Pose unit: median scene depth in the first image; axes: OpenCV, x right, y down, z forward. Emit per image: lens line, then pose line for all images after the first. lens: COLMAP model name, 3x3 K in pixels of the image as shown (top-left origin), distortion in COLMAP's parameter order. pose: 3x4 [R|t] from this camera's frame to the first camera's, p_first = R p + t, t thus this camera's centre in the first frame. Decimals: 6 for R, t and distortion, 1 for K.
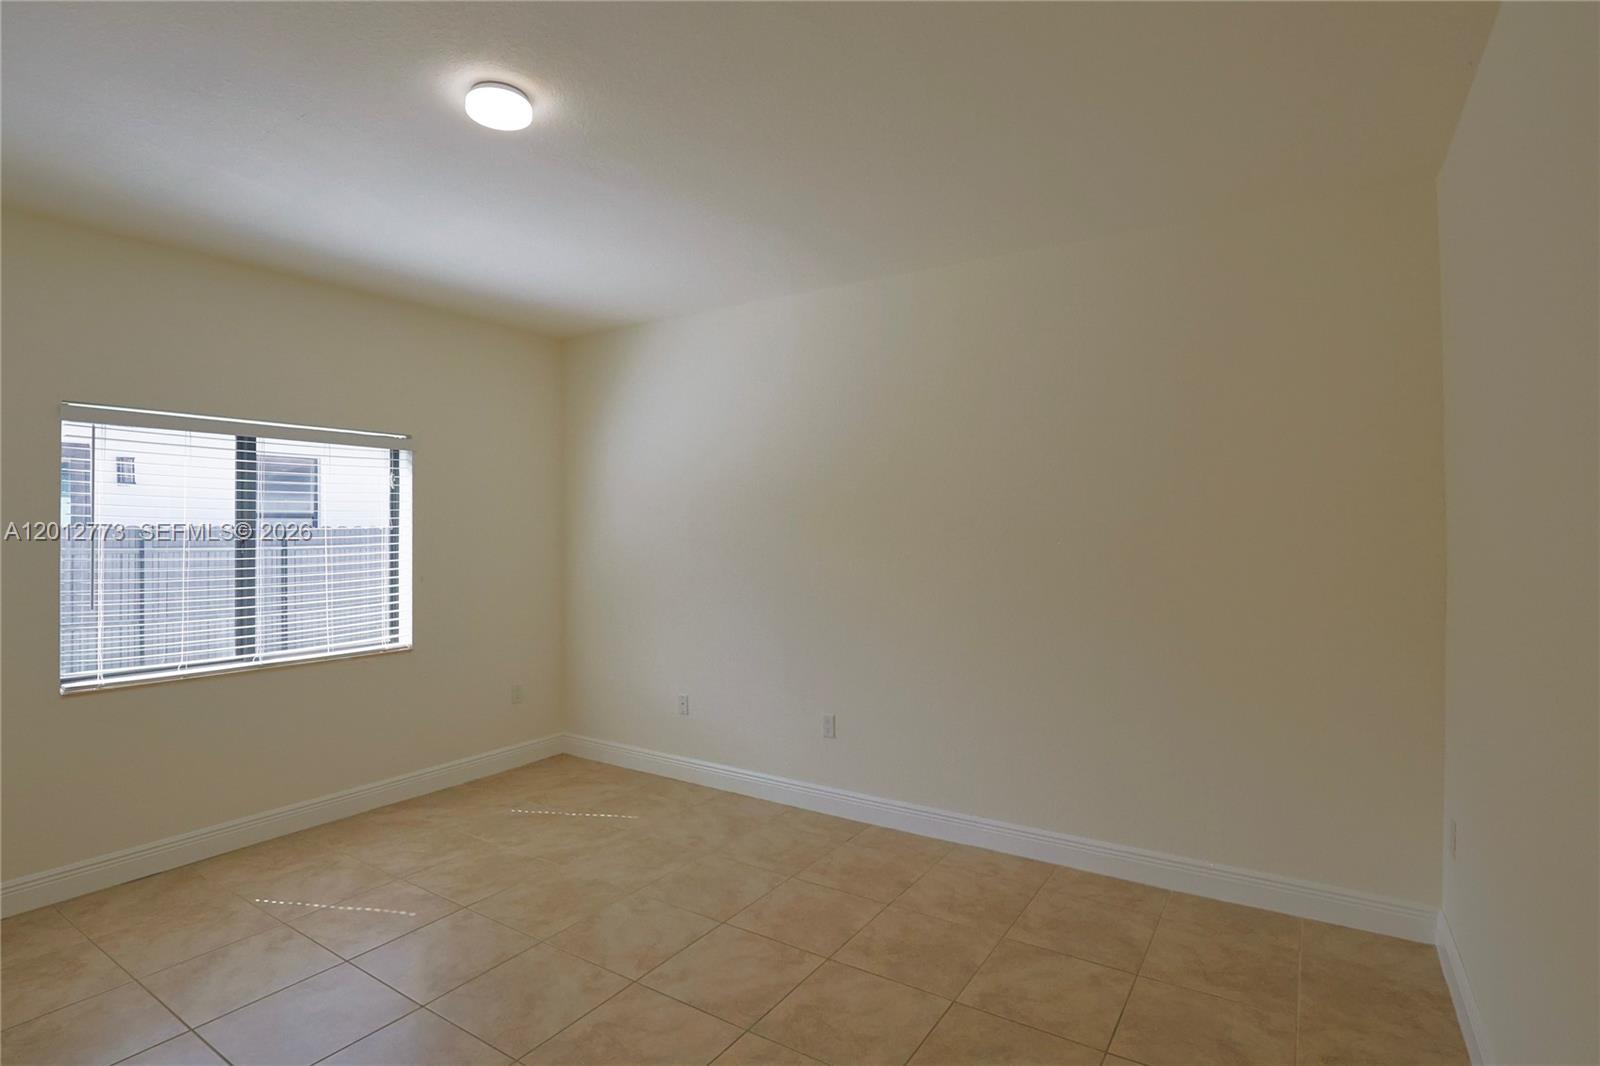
lens RADIAL K [[790.1, 0, 805.1], [0, 790.1, 524.0], [0, 0, 1]] dist [-0.016089, -0.000043]
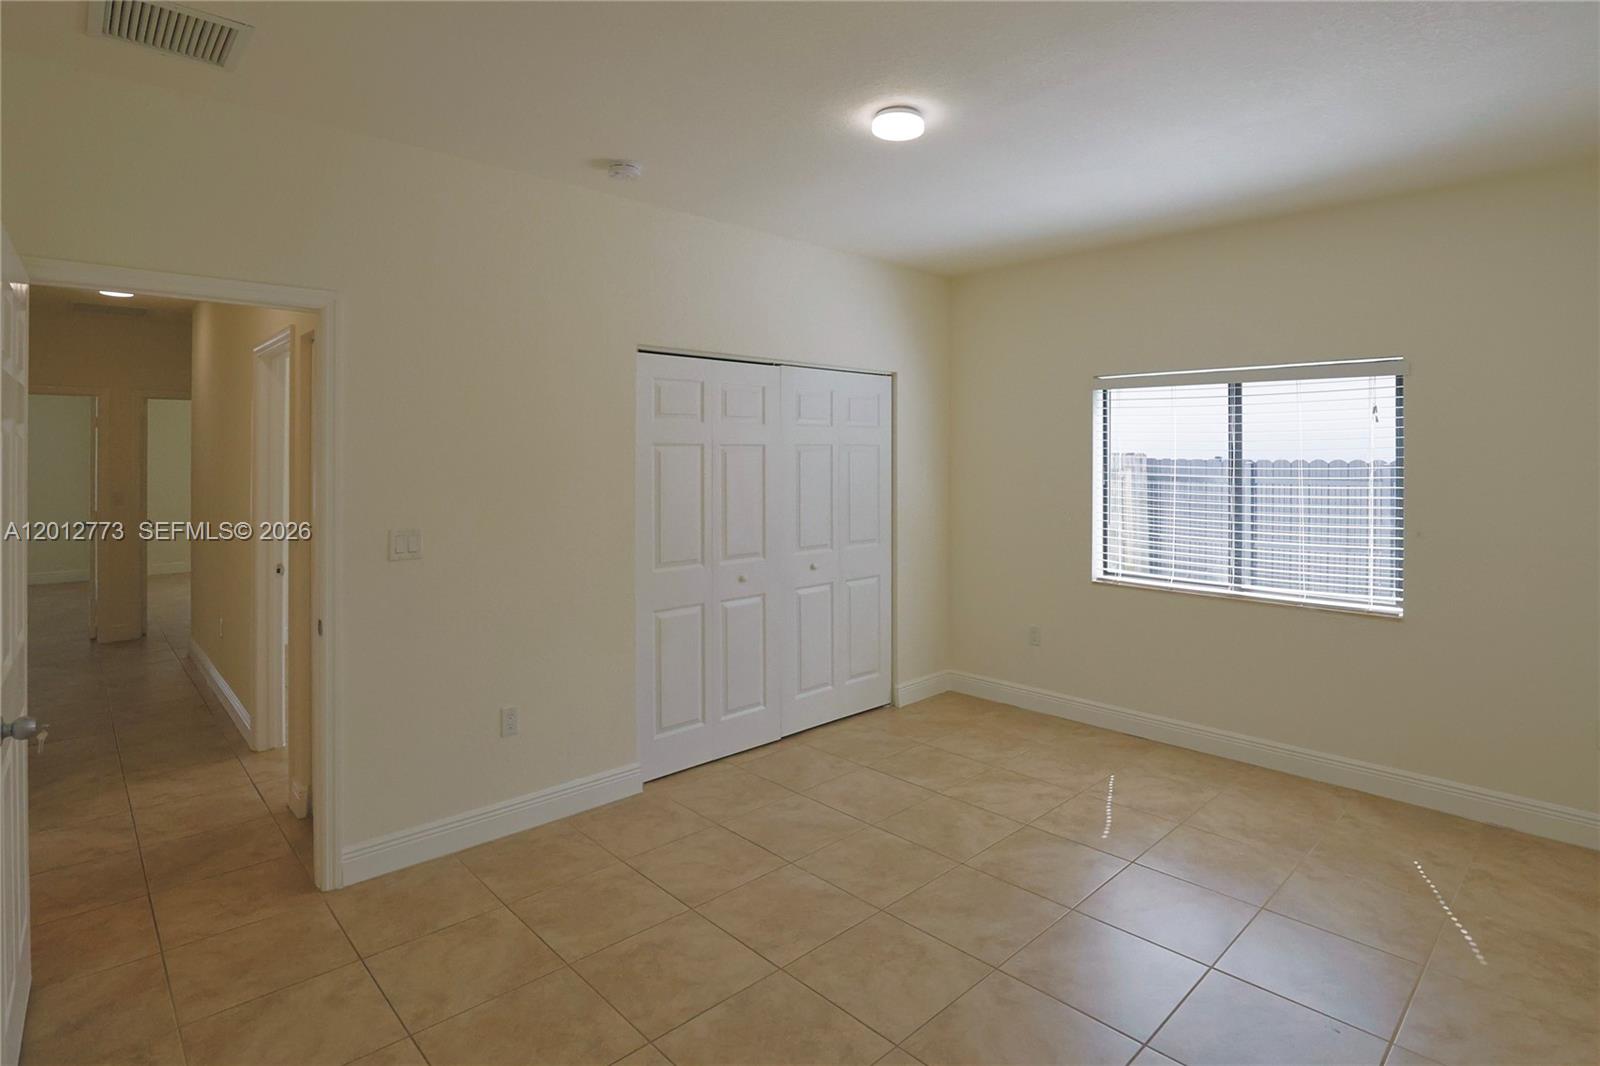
lens RADIAL K [[790.1, 0, 800.0], [0, 790.1, 450.2], [0, 0, 1]] dist [-0.016089, -0.000043]
pose [[-0.211047, -0.010629, -0.977418, 0.481740], [-0.001944, 0.999943, -0.010454, -0.005823], [0.977474, -0.000306, -0.211056, 0.641668]]
